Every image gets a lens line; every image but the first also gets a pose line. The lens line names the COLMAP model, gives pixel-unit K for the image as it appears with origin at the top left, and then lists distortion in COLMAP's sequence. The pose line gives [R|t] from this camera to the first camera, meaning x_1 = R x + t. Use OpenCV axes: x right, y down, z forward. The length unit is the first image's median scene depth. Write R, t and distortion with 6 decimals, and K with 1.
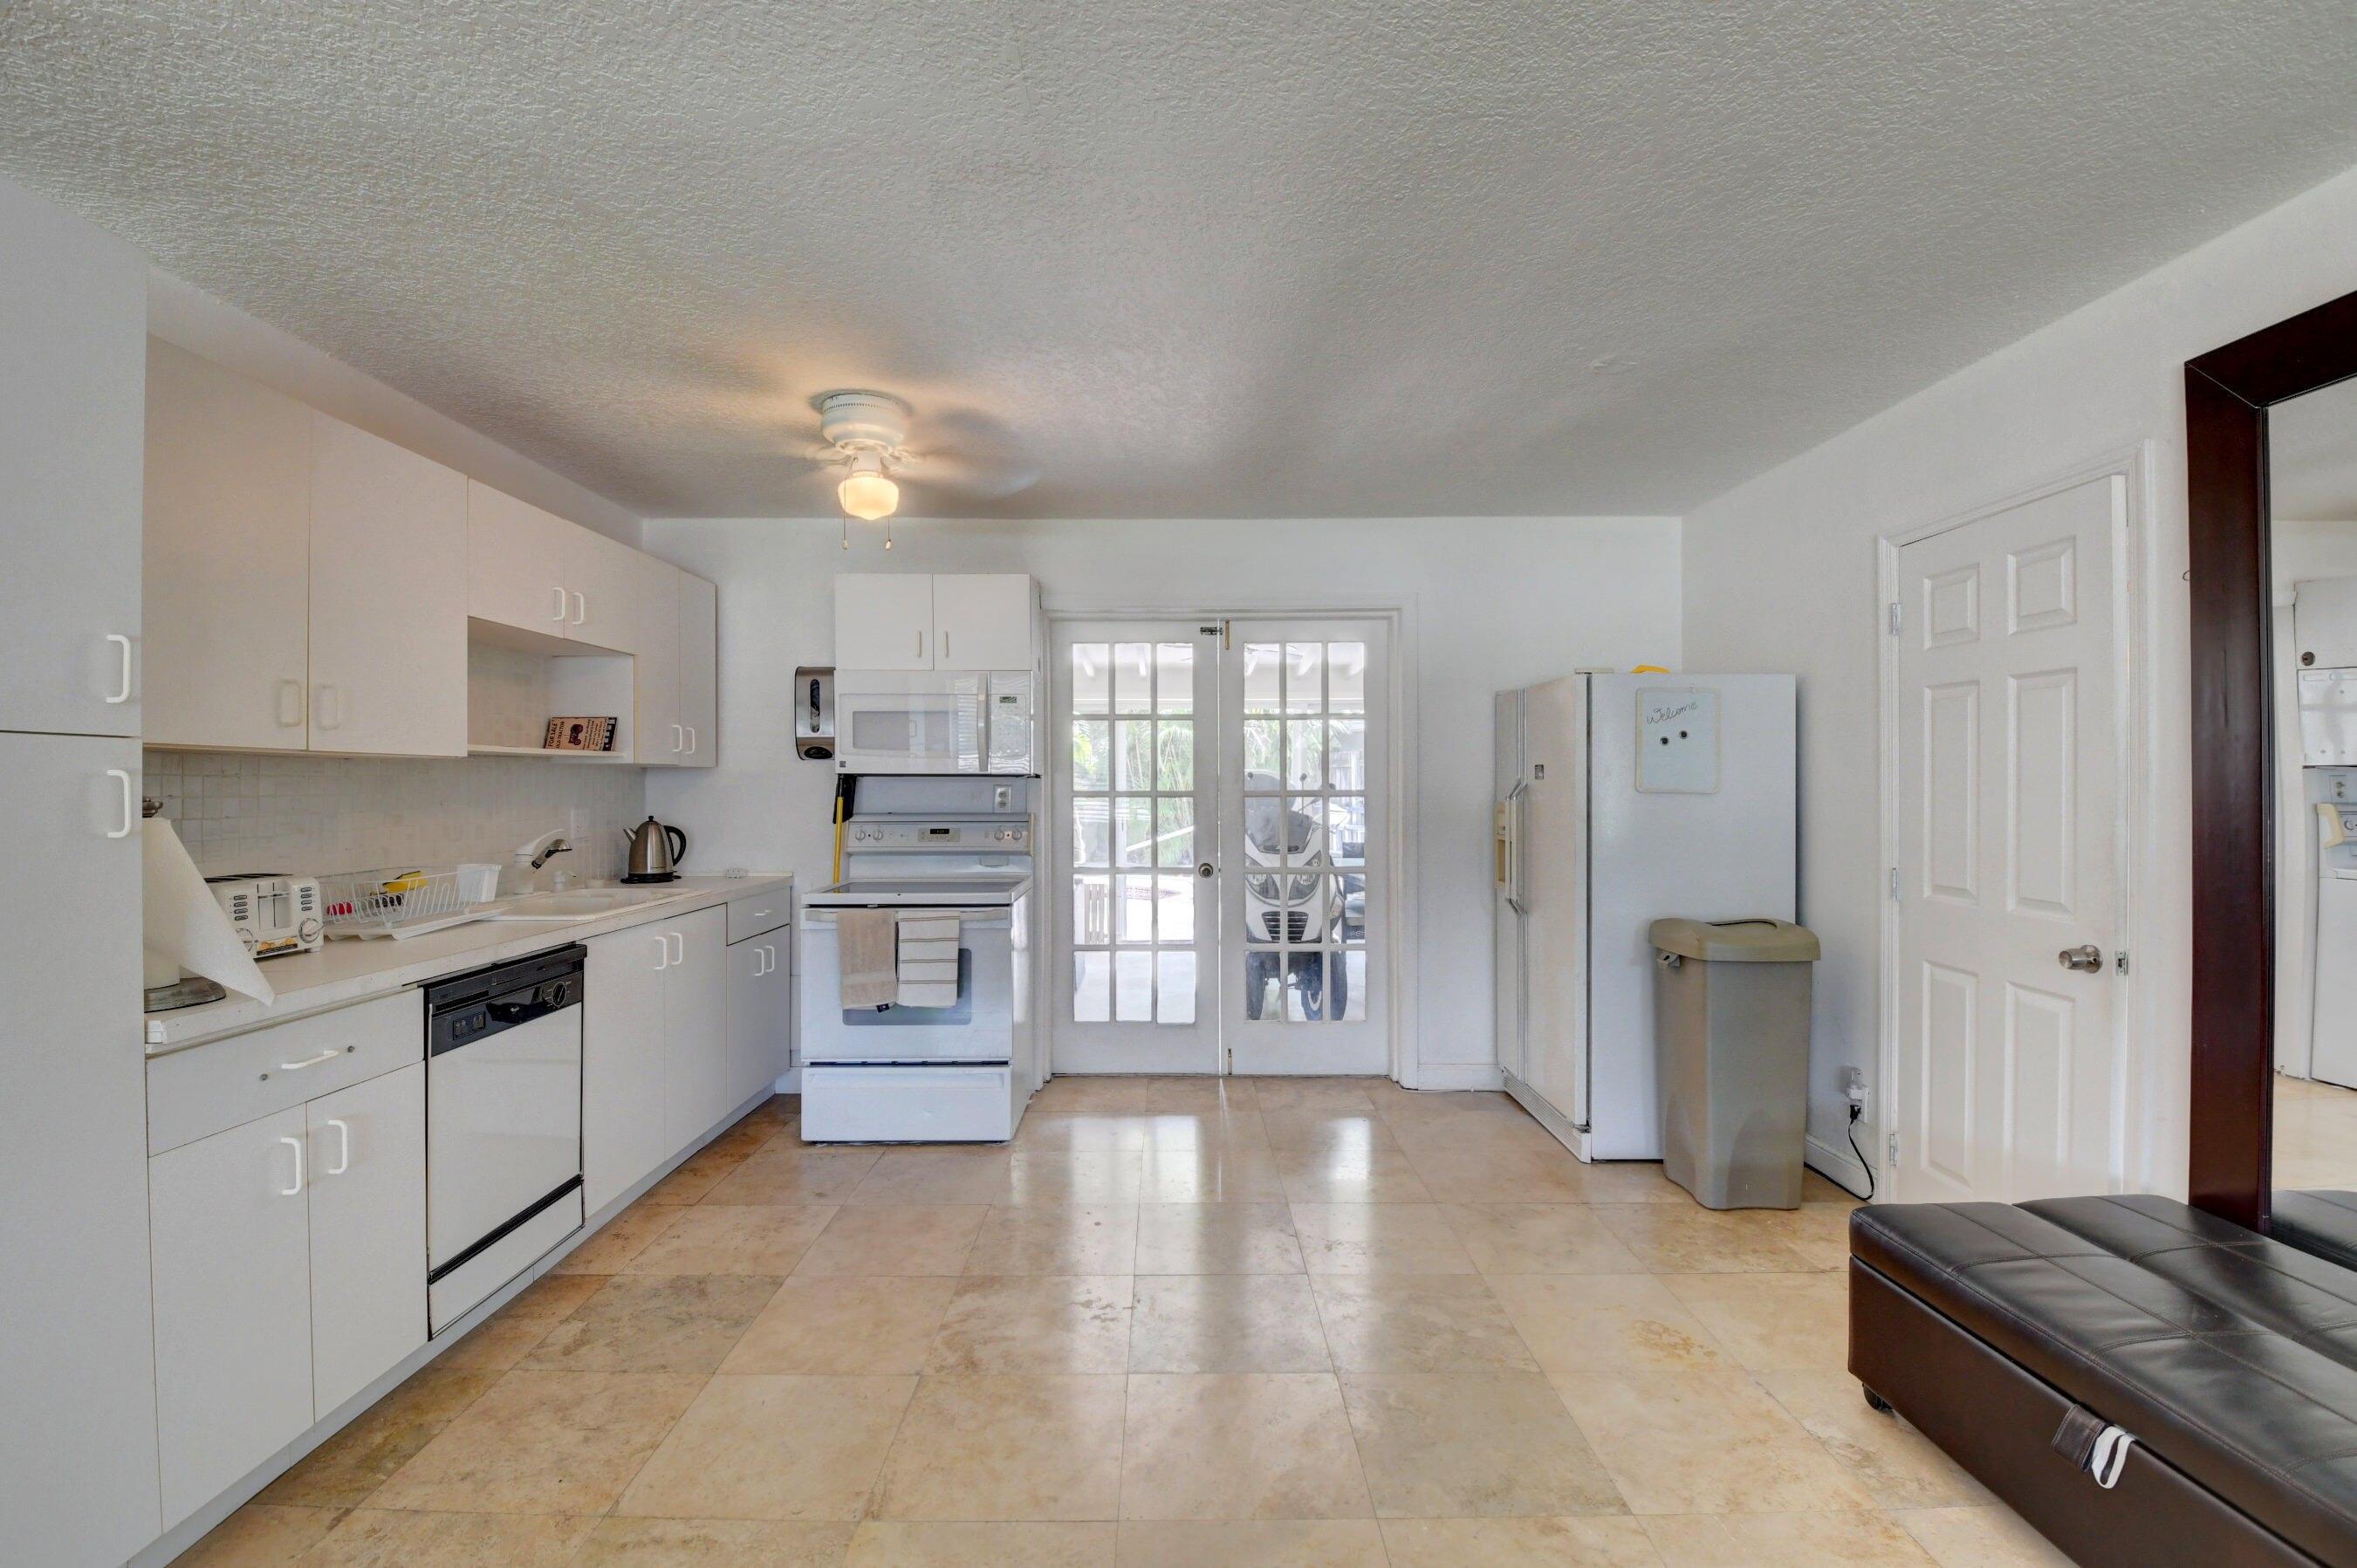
lens RADIAL K [[1033.6, 0, 1176.0], [0, 1033.6, 779.2], [0, 0, 1]] dist [0.006555, -0.020899]
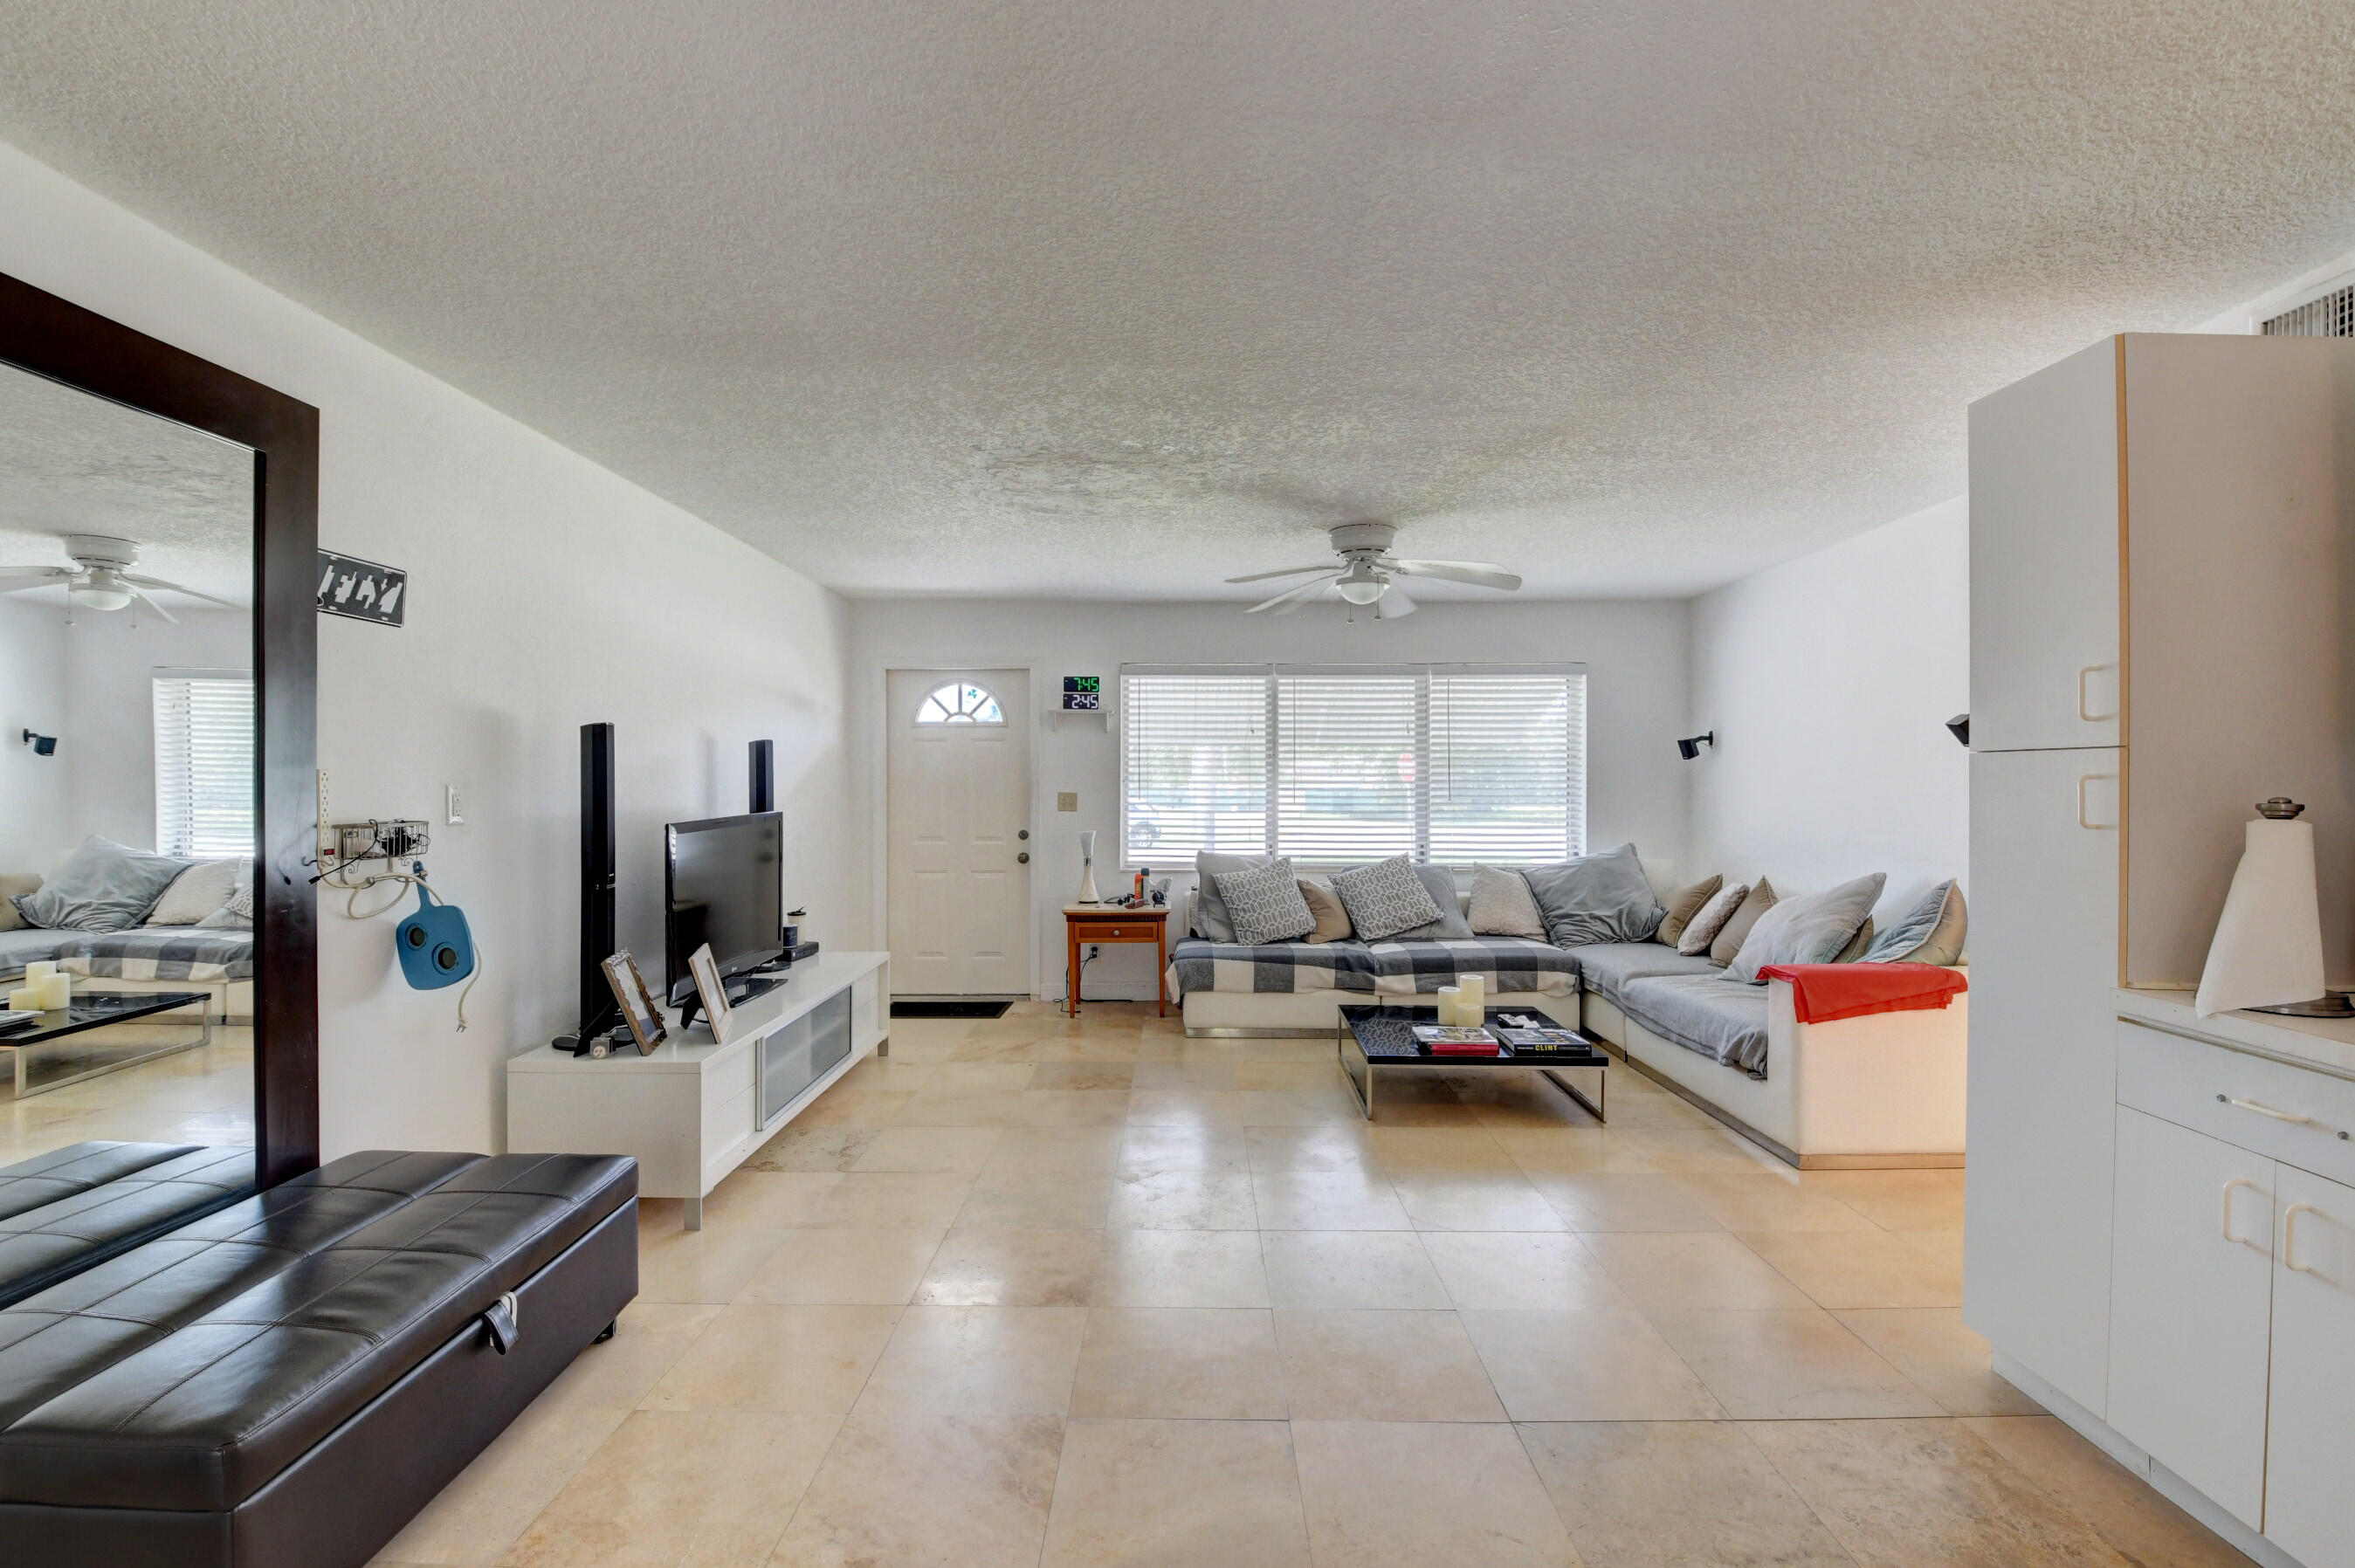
lens RADIAL K [[1030.3, 0, 1174.7], [0, 1030.3, 791.9], [0, 0, 1]] dist [0.001131, -0.018621]
pose [[-0.999733, 0.002702, 0.022955, 0.022940], [0.002758, 0.999993, 0.002397, 0.002561], [-0.022949, 0.002460, -0.999734, 0.947868]]
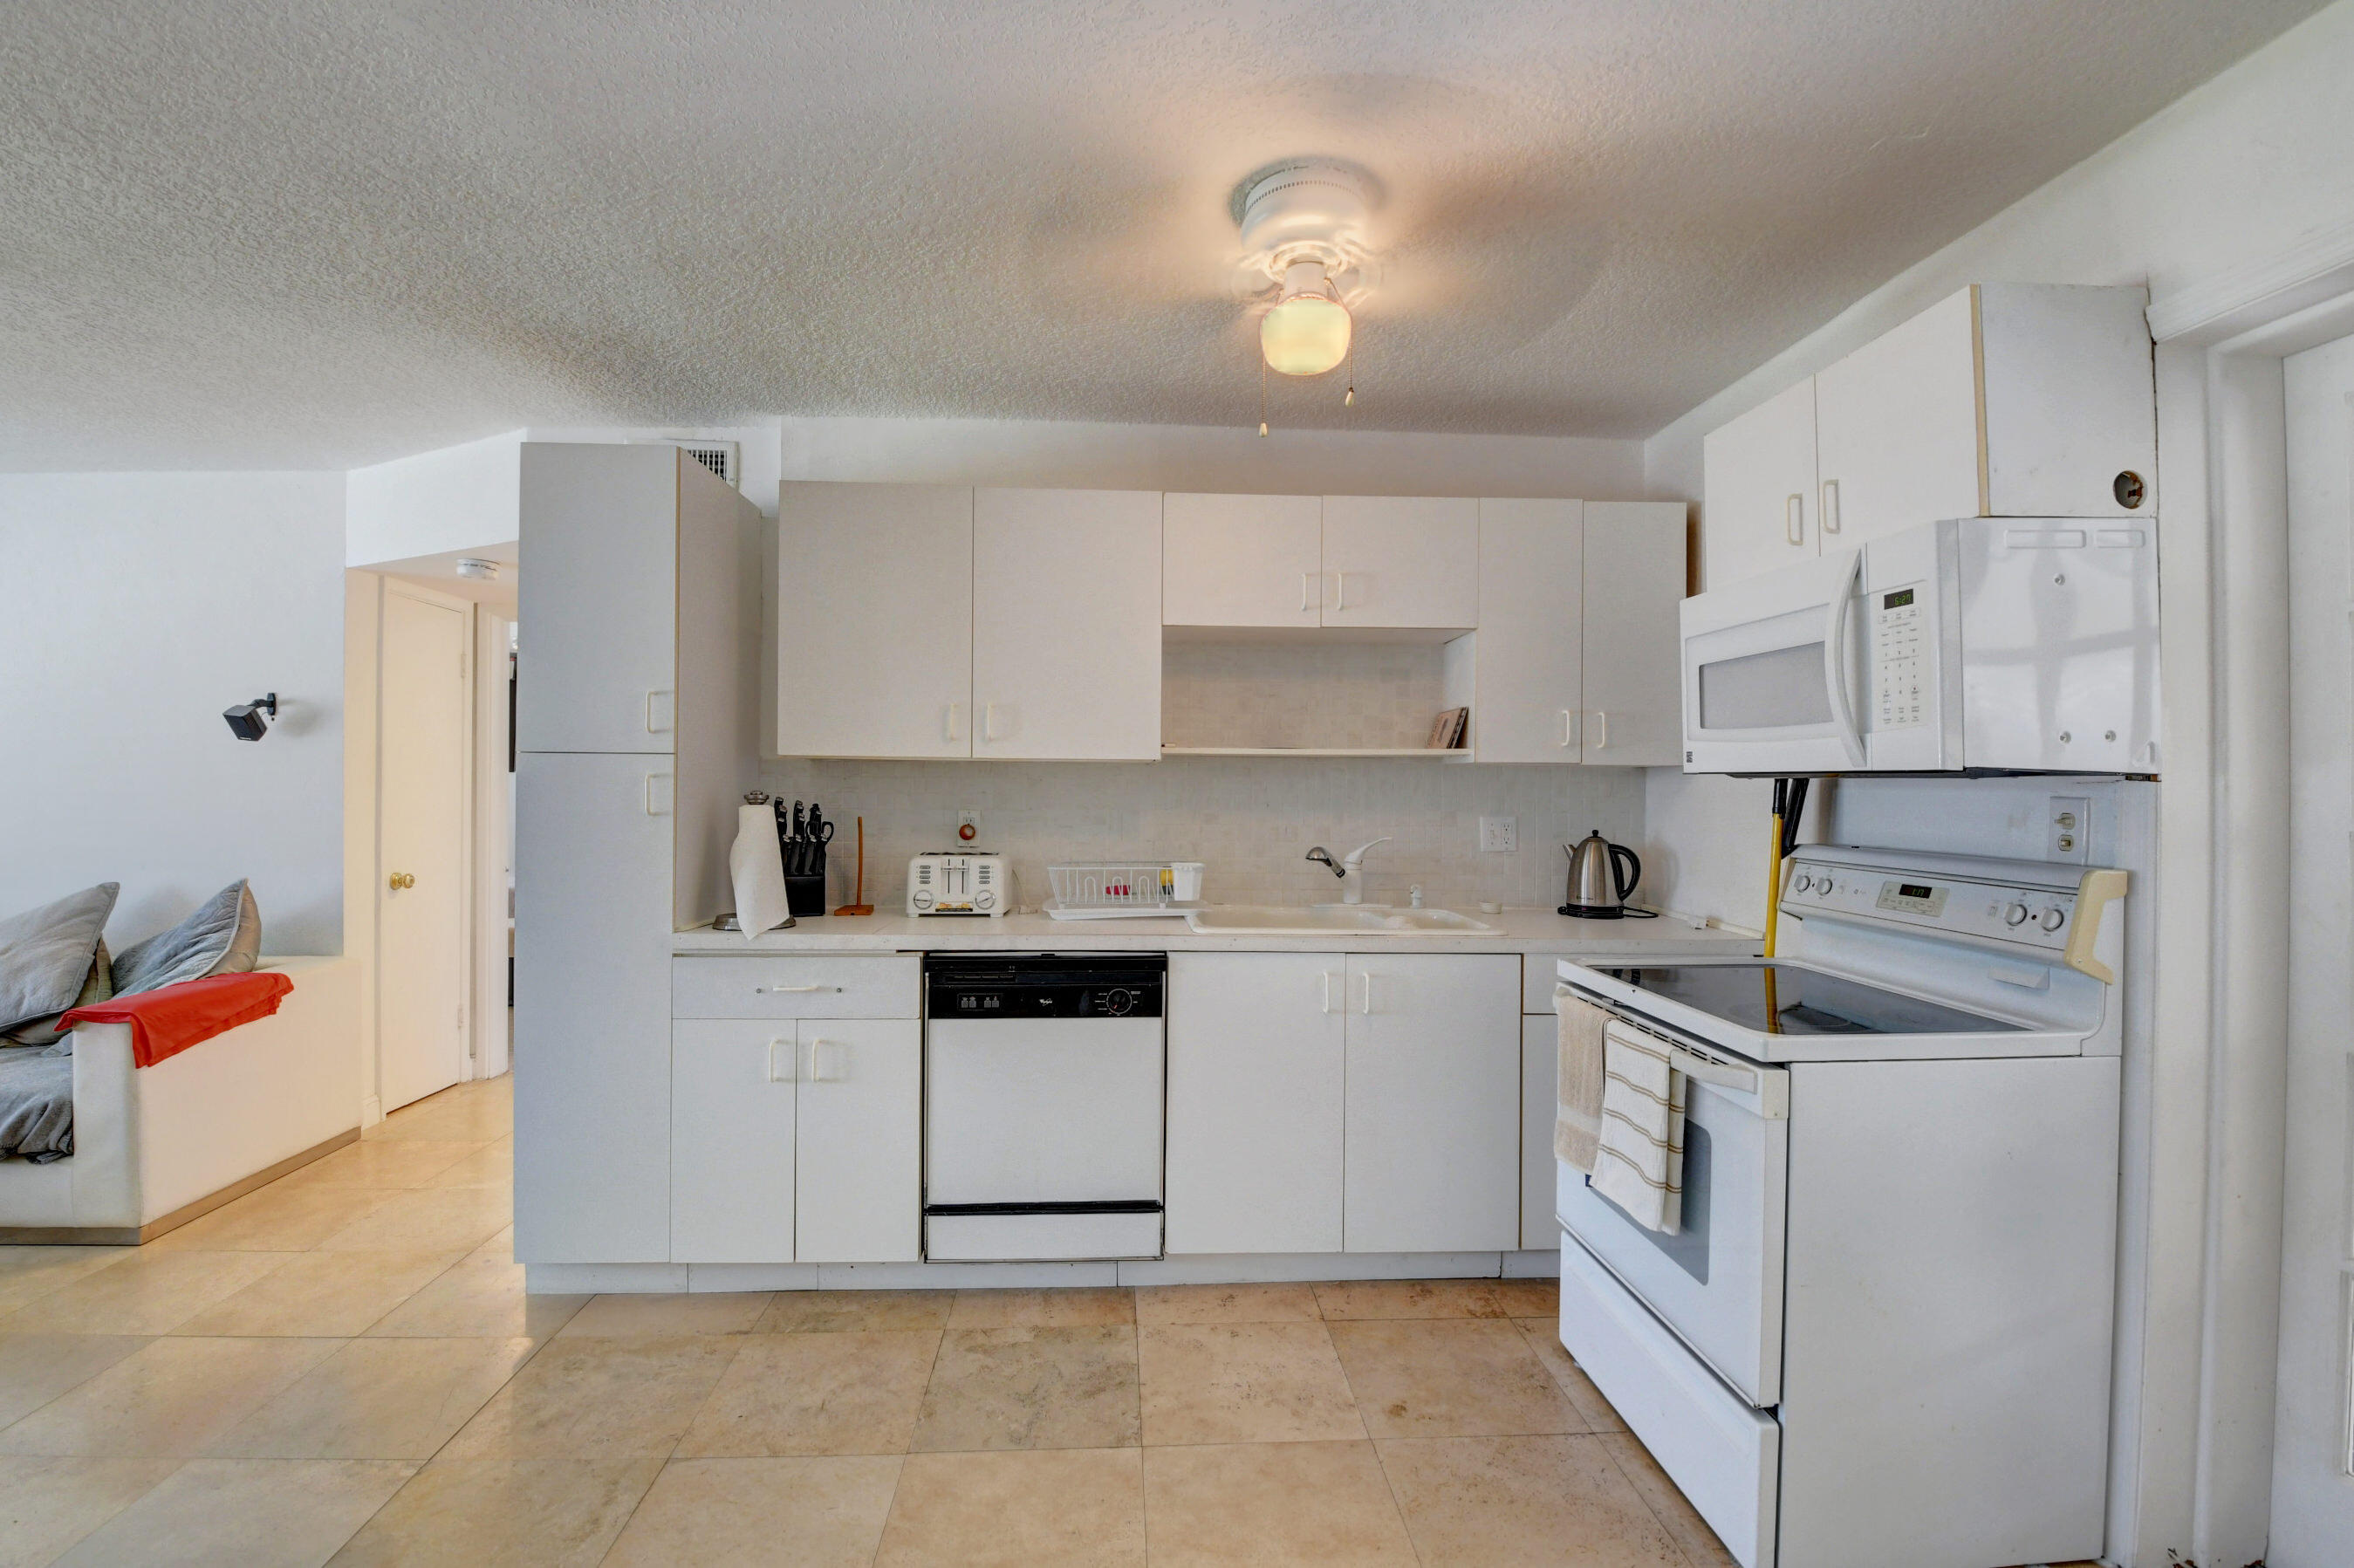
lens RADIAL K [[1040.9, 0, 1171.8], [0, 1040.9, 781.0], [0, 0, 1]] dist [0.002749, -0.016048]
pose [[0.048603, -0.000864, -0.998818, 0.279240], [-0.002912, 0.999995, -0.001007, 0.000520], [0.998814, 0.002957, 0.048601, 0.731307]]
